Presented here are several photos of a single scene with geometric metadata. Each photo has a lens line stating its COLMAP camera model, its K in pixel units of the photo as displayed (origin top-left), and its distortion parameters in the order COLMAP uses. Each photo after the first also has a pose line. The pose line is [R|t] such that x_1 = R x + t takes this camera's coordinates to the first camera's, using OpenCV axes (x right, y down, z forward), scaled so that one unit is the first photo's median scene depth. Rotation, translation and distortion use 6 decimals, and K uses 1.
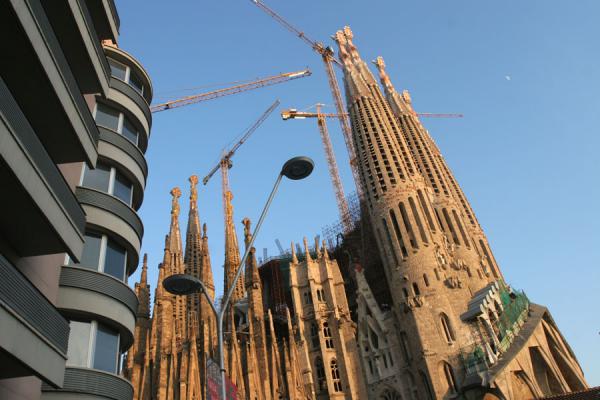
lens RADIAL K [[468.0, 0, 300.0], [0, 468.0, 200.0], [0, 0, 1]] dist [-0.073892, 0.003633]
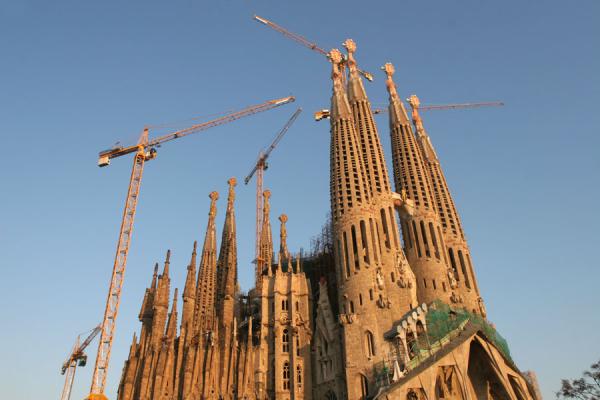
lens RADIAL K [[468.0, 0, 300.0], [0, 468.0, 200.0], [0, 0, 1]] dist [-0.073892, 0.003633]
pose [[0.975996, -0.015777, -0.217218, 0.348447], [0.029799, 0.997666, 0.061433, -0.131886], [0.215742, -0.066431, 0.974188, -0.110369]]
